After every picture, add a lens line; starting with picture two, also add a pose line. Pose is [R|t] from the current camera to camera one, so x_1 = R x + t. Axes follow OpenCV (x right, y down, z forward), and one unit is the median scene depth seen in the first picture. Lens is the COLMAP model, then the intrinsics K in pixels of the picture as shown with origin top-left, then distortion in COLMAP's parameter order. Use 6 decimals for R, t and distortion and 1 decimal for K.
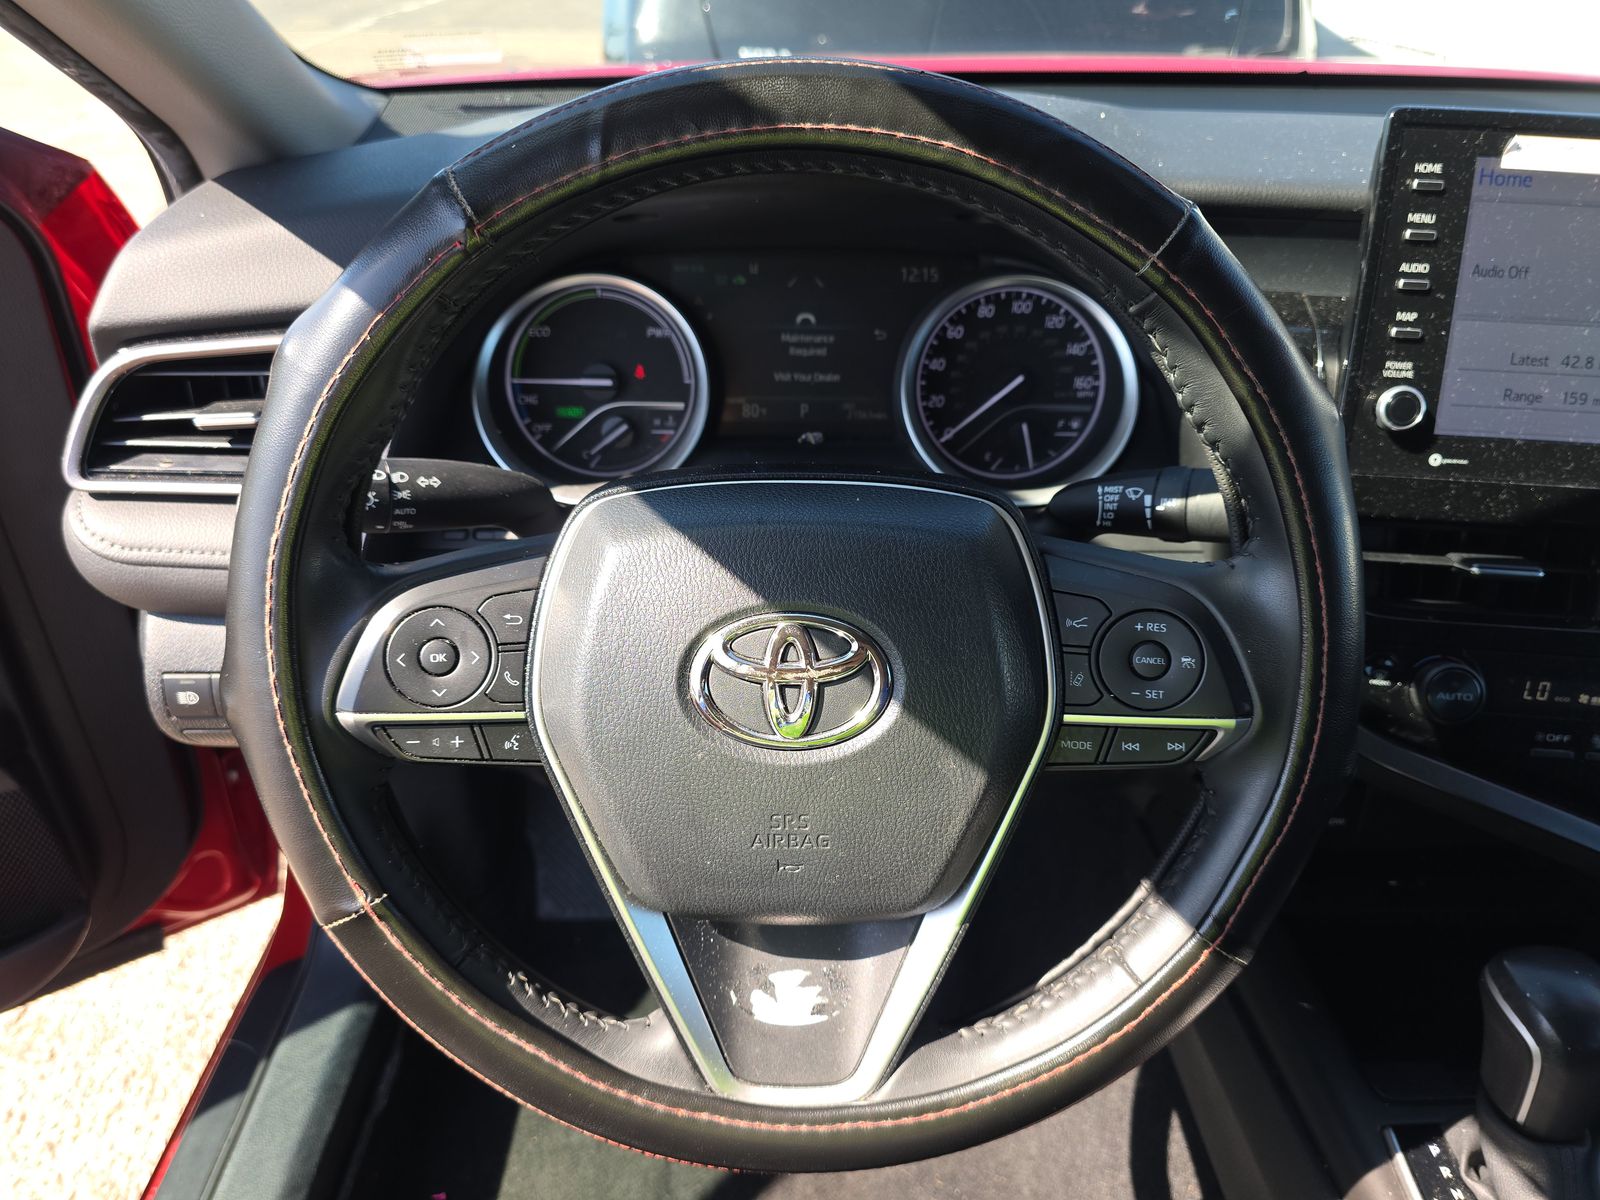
lens RADIAL K [[1129.7, 0, 801.4], [0, 1129.7, 604.5], [0, 0, 1]] dist [0.077164, -0.037500]
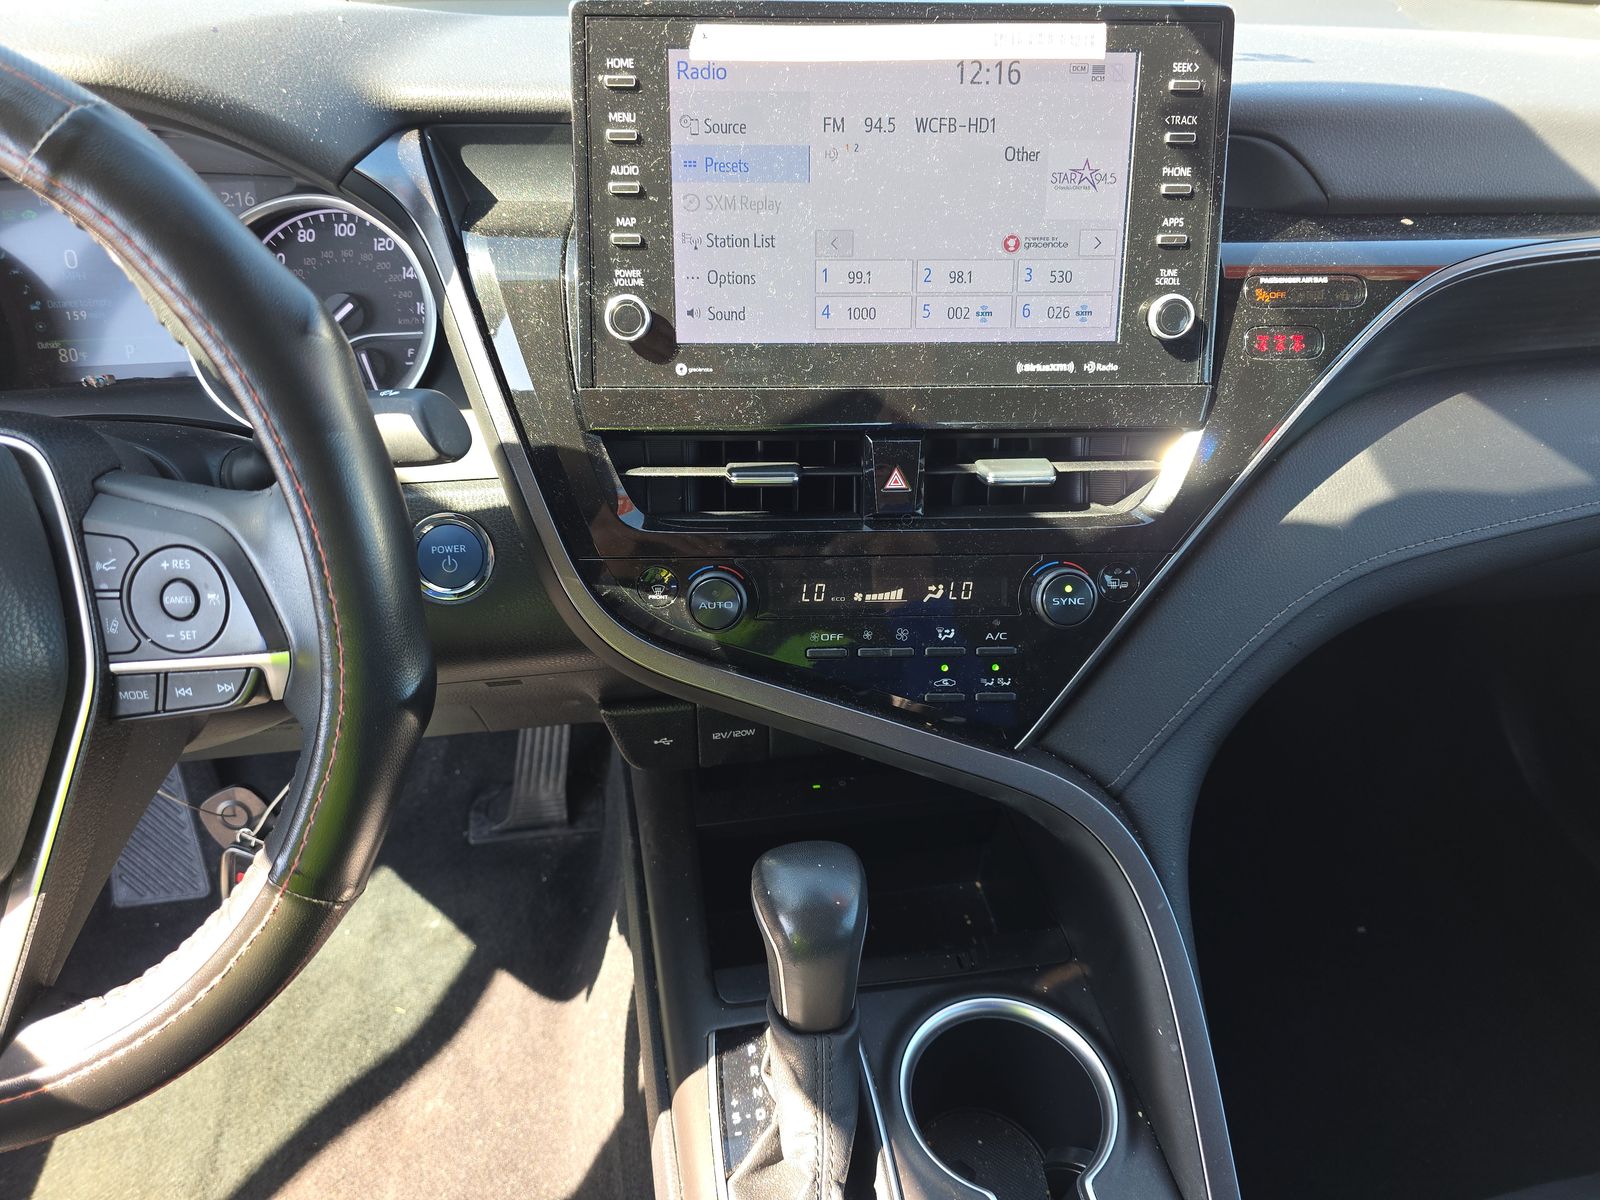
lens RADIAL K [[1129.7, 0, 815.2], [0, 1129.7, 604.5], [0, 0, 1]] dist [0.077164, -0.037500]
pose [[0.995555, -0.078964, 0.051328, 0.508370], [0.076428, 0.995839, 0.049640, 0.030101], [-0.055034, -0.045496, 0.997447, 0.015130]]
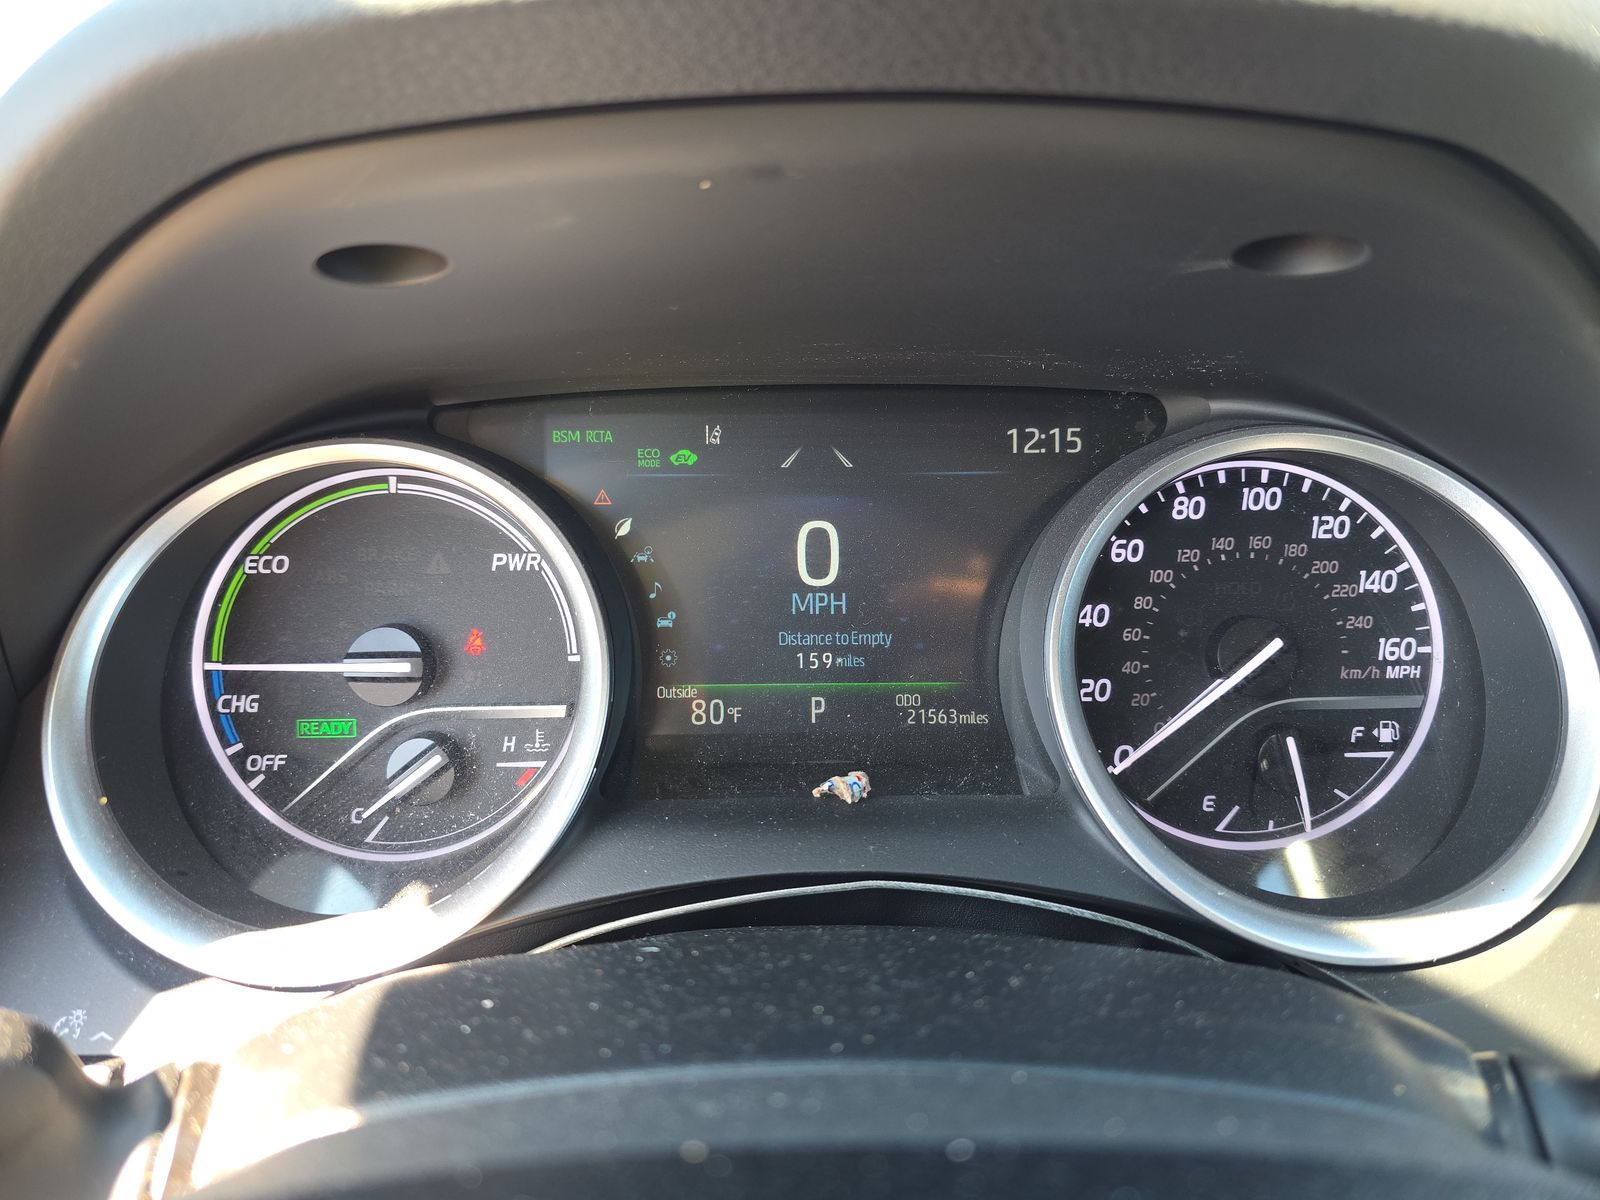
lens RADIAL K [[1129.7, 0, 795.7], [0, 1129.7, 605.3], [0, 0, 1]] dist [0.077164, -0.037500]
pose [[0.999755, -0.017900, 0.013022, -0.013086], [0.020064, 0.981288, -0.191496, -0.127016], [-0.009351, 0.191710, 0.981407, 0.530417]]
